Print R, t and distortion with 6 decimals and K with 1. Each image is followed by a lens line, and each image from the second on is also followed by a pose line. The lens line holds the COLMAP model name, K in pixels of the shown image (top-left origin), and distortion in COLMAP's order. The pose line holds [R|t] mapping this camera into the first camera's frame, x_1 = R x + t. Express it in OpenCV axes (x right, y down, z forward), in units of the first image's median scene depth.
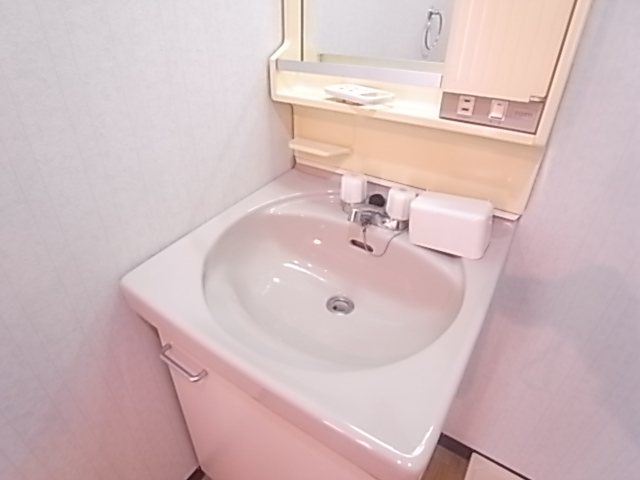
lens RADIAL K [[364.1, 0, 319.9], [0, 364.1, 241.7], [0, 0, 1]] dist [-0.042092, -0.001670]
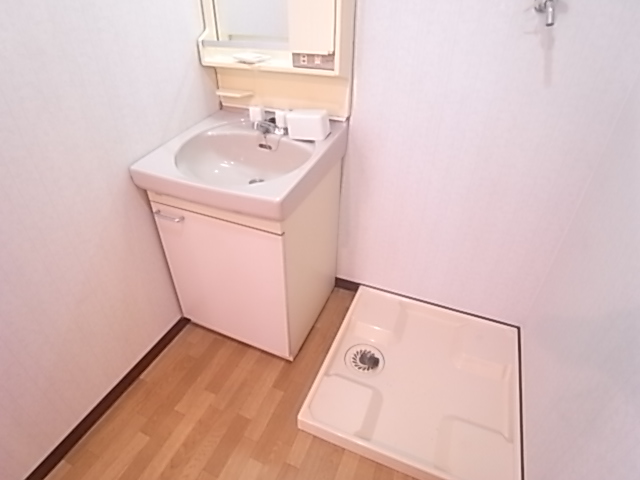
lens RADIAL K [[364.1, 0, 317.5], [0, 364.1, 236.0], [0, 0, 1]] dist [-0.042092, -0.001670]
pose [[0.984738, -0.116695, 0.129127, 0.088412], [0.110232, 0.992319, 0.056137, 0.368947], [-0.134686, -0.041046, 0.990038, -0.771464]]
